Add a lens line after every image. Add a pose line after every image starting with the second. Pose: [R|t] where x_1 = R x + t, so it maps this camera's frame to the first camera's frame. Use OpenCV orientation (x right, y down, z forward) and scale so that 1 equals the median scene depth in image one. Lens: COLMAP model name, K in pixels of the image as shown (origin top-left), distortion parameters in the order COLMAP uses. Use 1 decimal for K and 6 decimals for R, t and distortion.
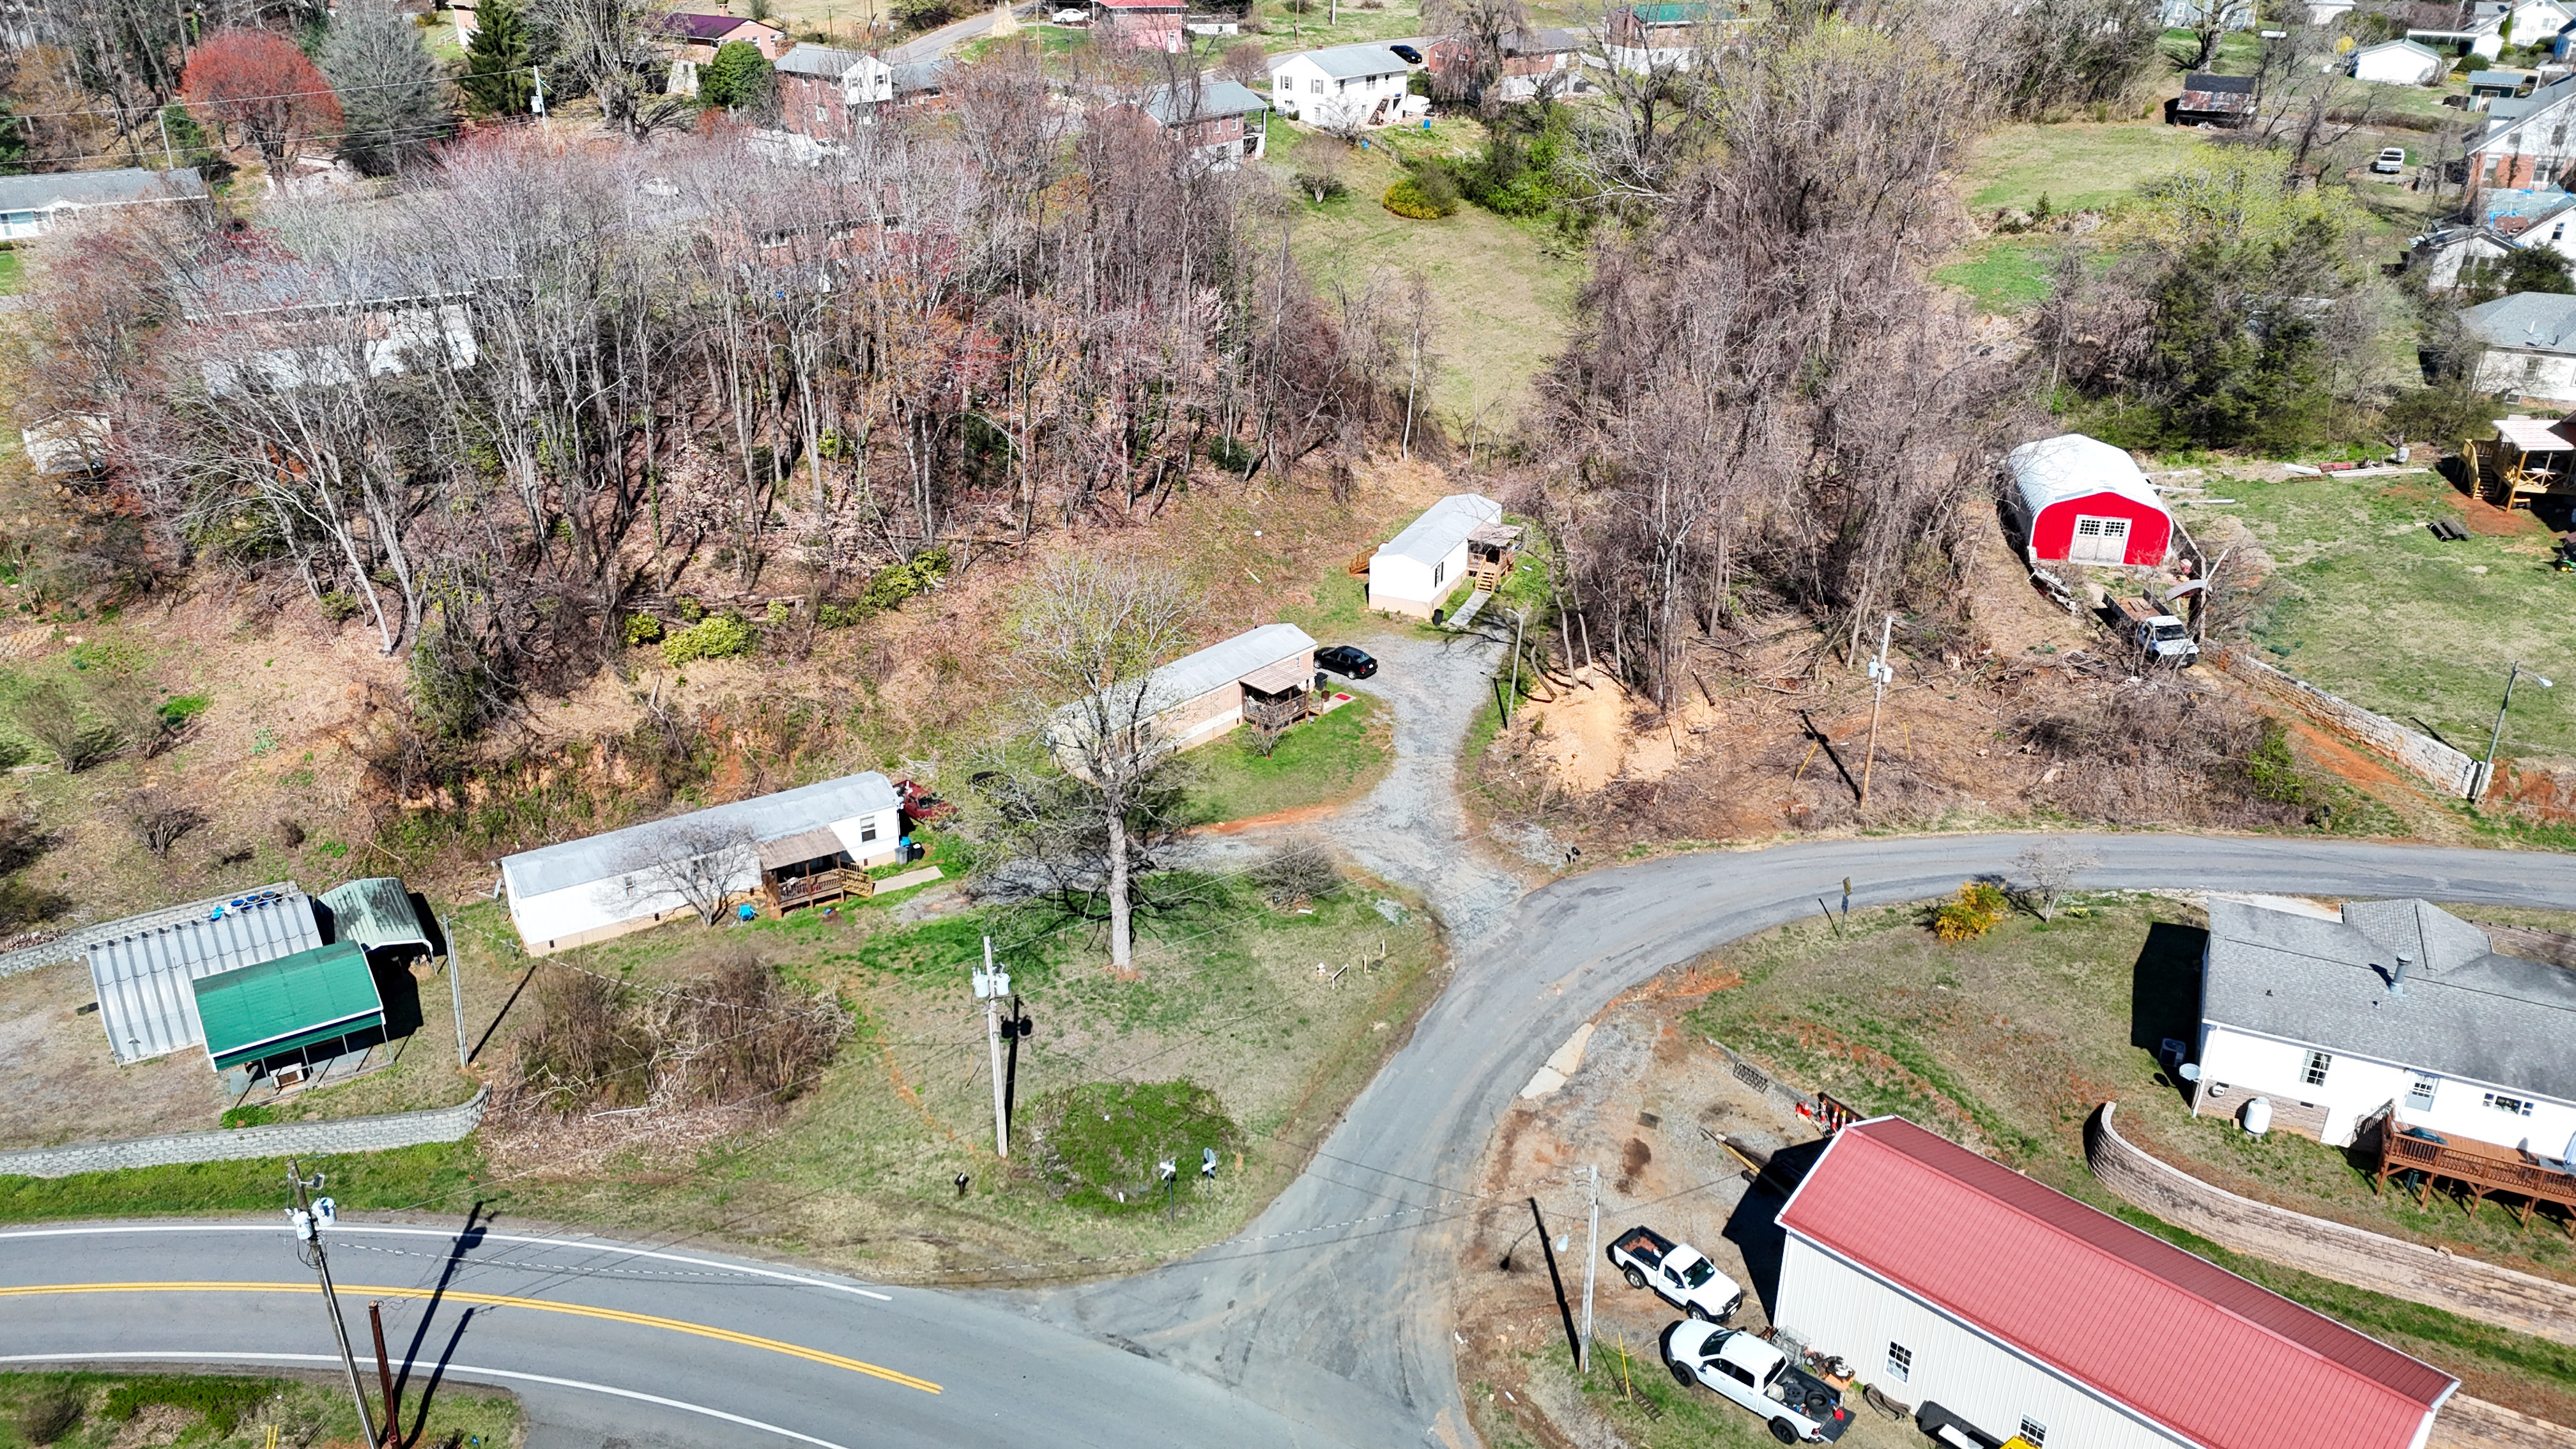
lens RADIAL K [[1886.2, 0, 1290.2], [0, 1886.2, 728.4], [0, 0, 1]] dist [0.058298, -0.037865]
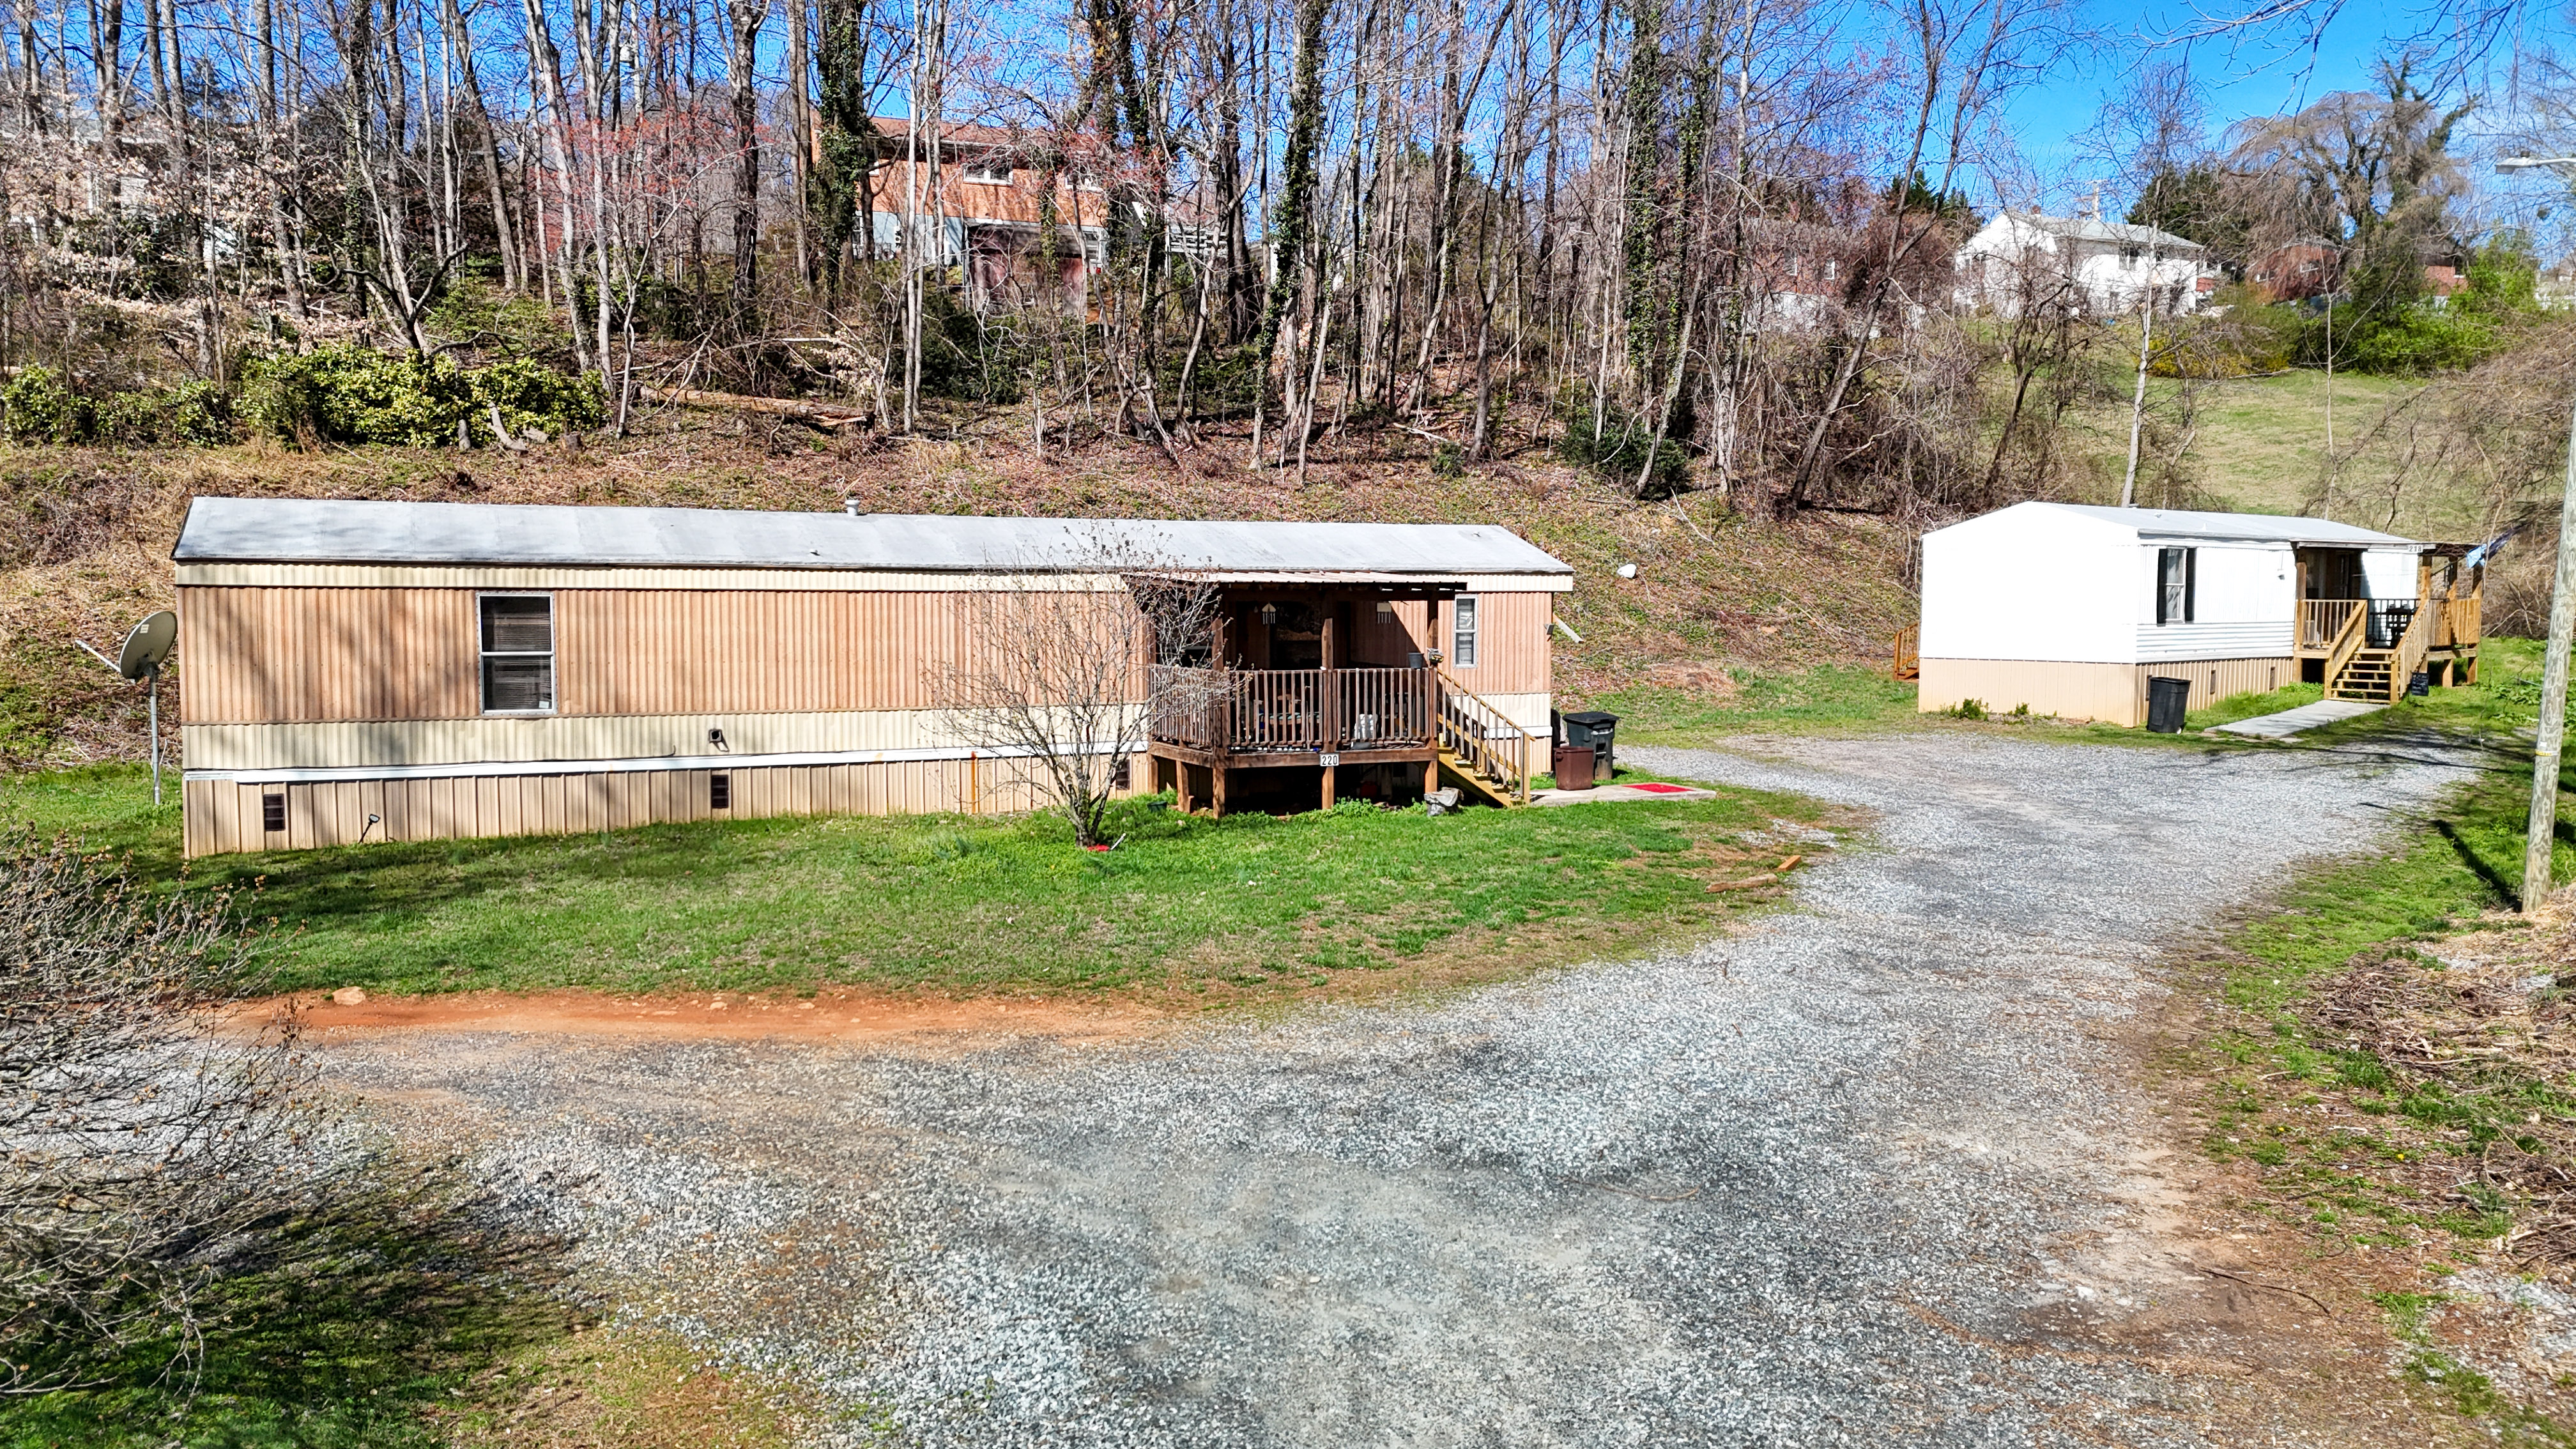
lens RADIAL K [[1886.2, 0, 1288.7], [0, 1886.2, 717.6], [0, 0, 1]] dist [0.058298, -0.037865]
pose [[0.915813, 0.020669, -0.401073, 0.107317], [-0.162127, 0.932707, -0.322137, 0.081256], [0.367426, 0.360042, 0.857536, 1.054929]]
